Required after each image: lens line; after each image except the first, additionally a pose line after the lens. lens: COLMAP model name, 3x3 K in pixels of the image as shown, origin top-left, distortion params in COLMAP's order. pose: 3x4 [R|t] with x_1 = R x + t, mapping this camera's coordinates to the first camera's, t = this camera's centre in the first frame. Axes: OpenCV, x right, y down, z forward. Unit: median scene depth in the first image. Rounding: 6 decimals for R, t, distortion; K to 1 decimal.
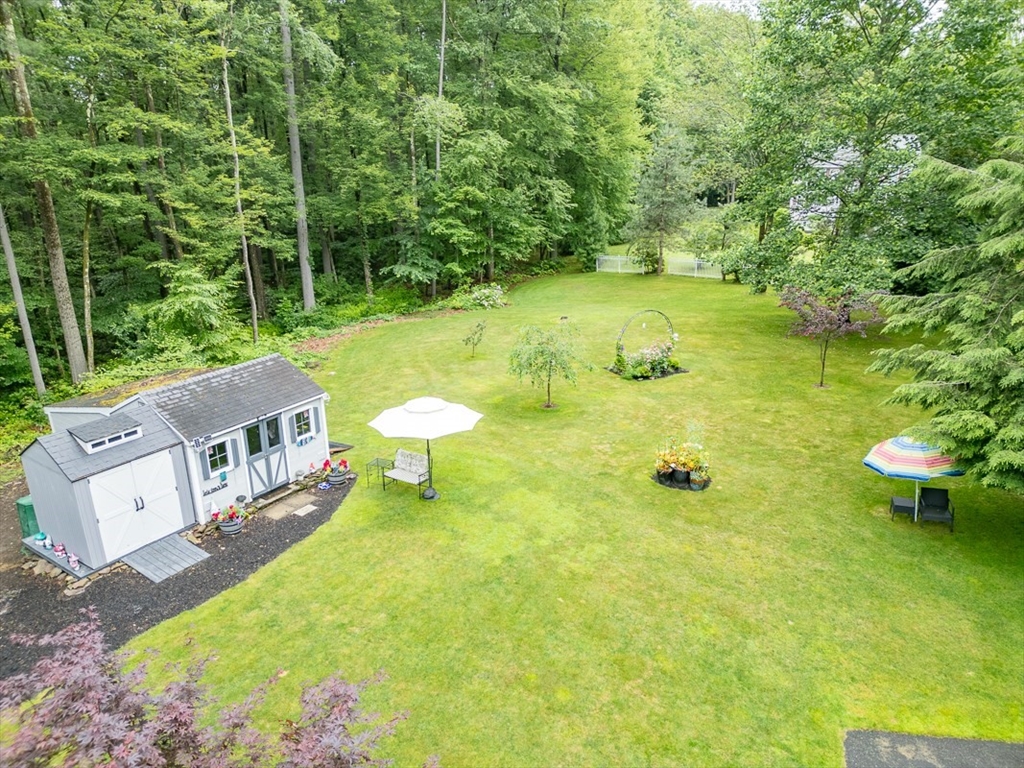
lens RADIAL K [[757.3, 0, 512.0], [0, 757.3, 384.0], [0, 0, 1]] dist [0.097257, -0.095436]
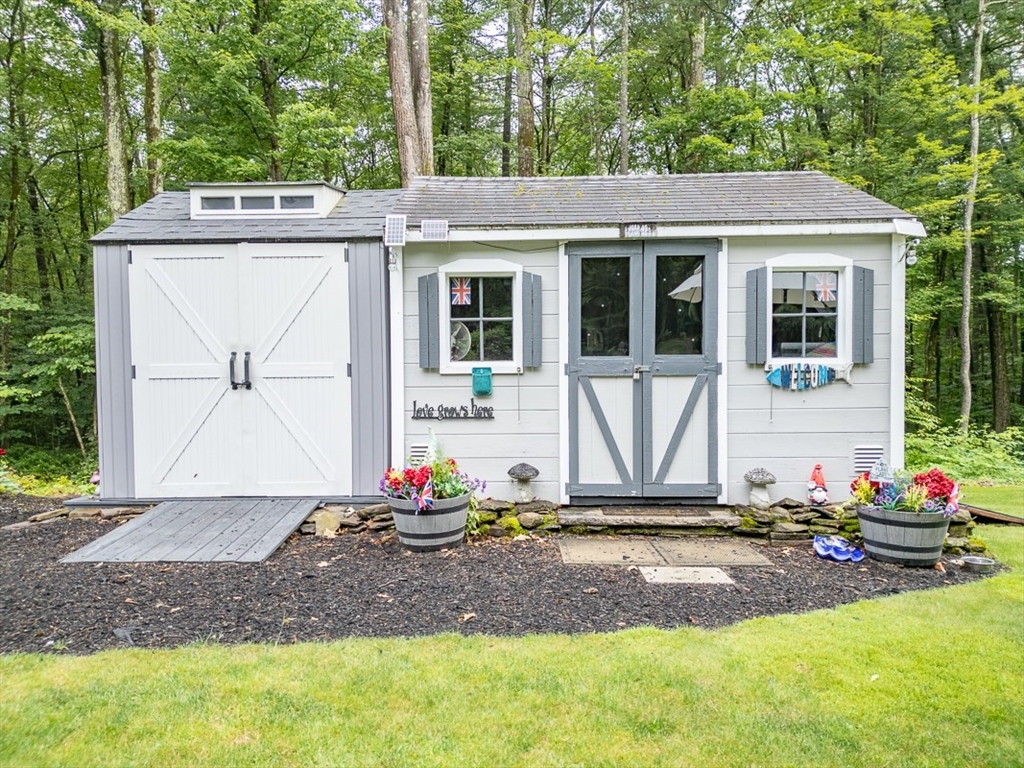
lens RADIAL K [[757.3, 0, 512.0], [0, 757.3, 384.0], [0, 0, 1]] dist [0.097257, -0.095436]
pose [[0.558042, 0.028077, -0.829338, -0.097790], [-0.276652, 0.948544, -0.154040, 0.162518], [0.782338, 0.315398, 0.537095, 0.810744]]
